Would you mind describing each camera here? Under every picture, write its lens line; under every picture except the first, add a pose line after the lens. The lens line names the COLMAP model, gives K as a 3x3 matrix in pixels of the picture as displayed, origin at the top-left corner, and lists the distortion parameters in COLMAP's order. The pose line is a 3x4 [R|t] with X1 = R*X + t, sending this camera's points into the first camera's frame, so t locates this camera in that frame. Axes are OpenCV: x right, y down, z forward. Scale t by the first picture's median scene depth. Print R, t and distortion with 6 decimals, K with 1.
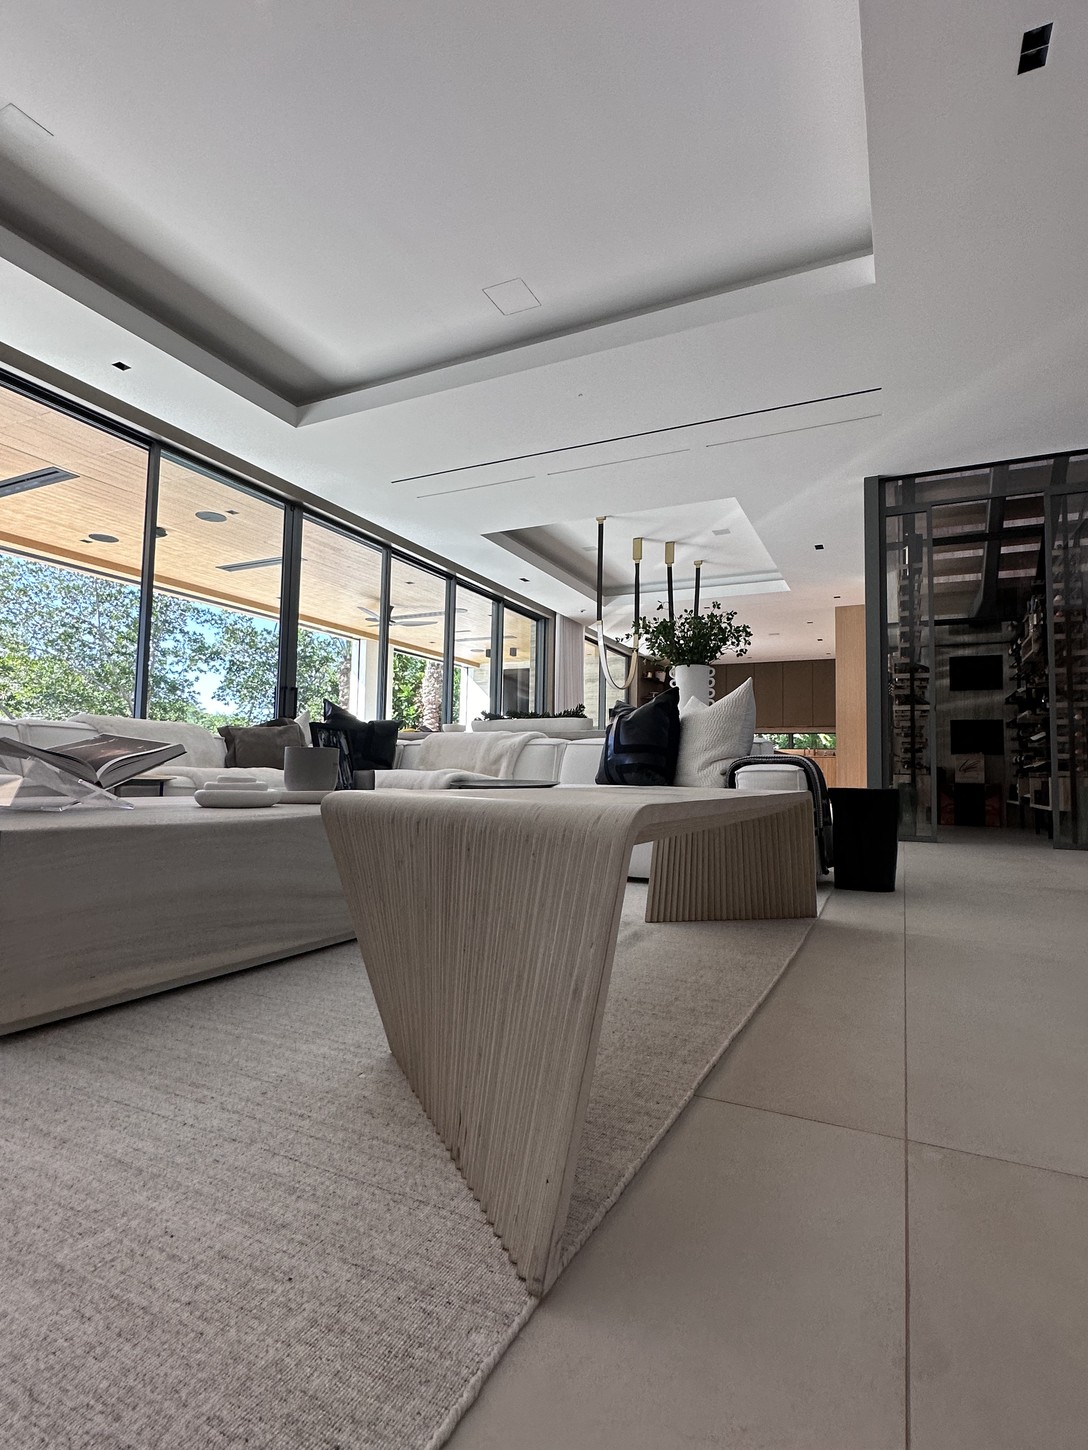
lens RADIAL K [[739.2, 0, 540.4], [0, 739.2, 724.5], [0, 0, 1]] dist [-0.003044, 0.000552]
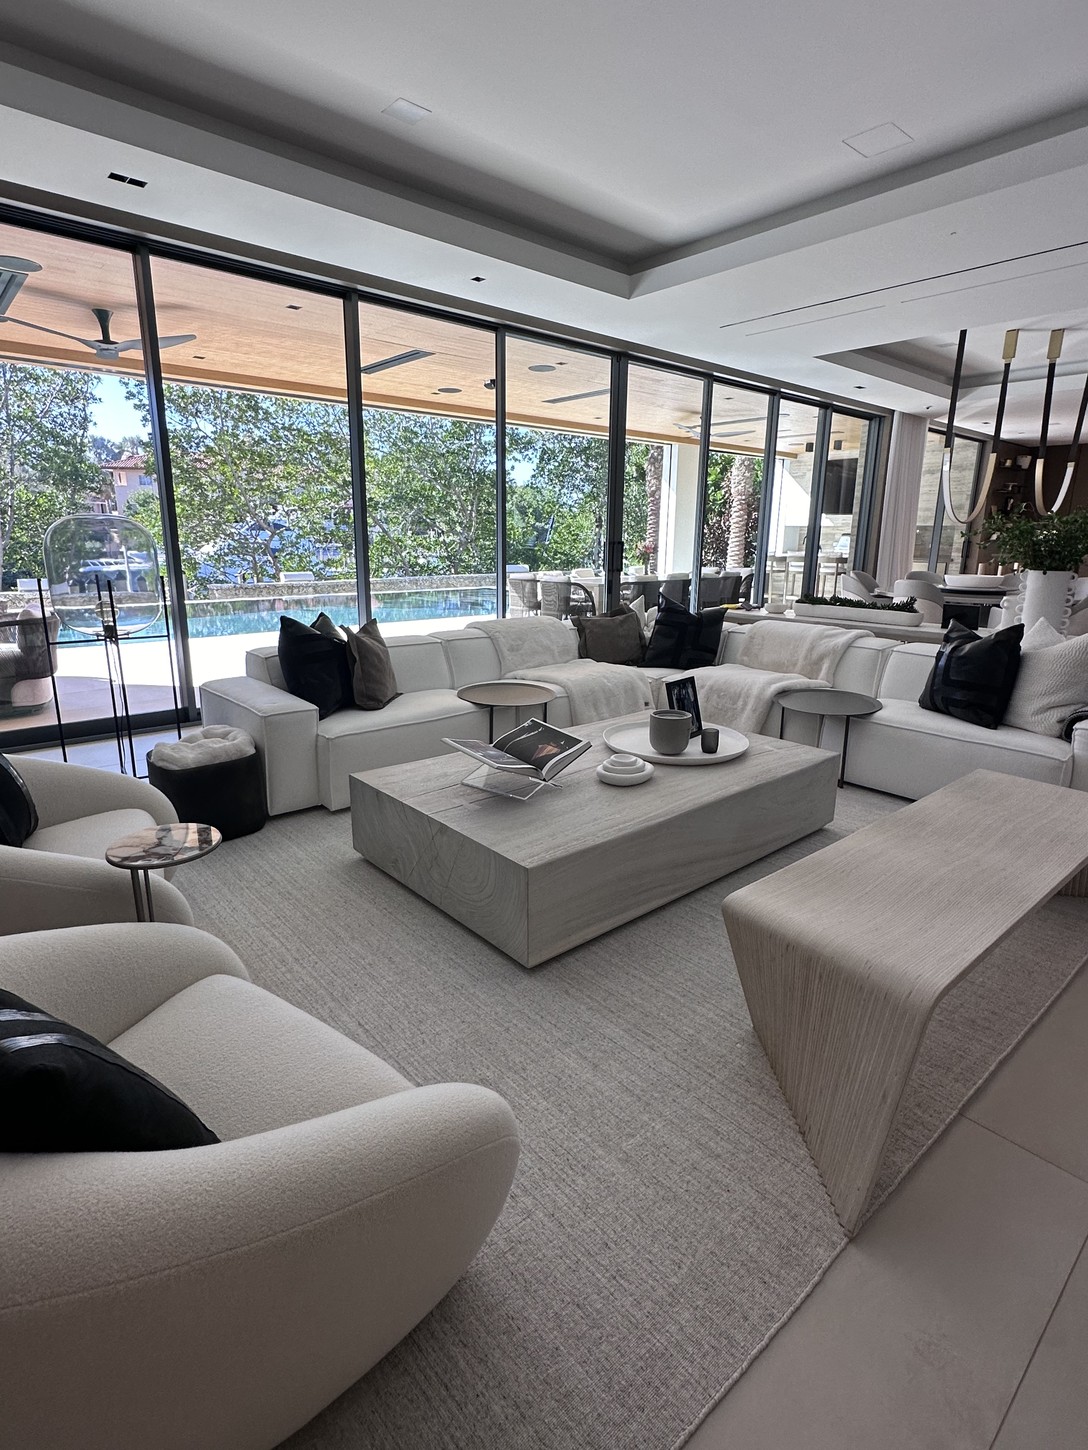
lens RADIAL K [[739.2, 0, 540.4], [0, 739.2, 724.5], [0, 0, 1]] dist [-0.003044, 0.000552]
pose [[0.923785, 0.083648, -0.373663, -0.014724], [0.035705, 0.952778, 0.301560, -0.123575], [0.381243, -0.291919, 0.877176, -0.072805]]
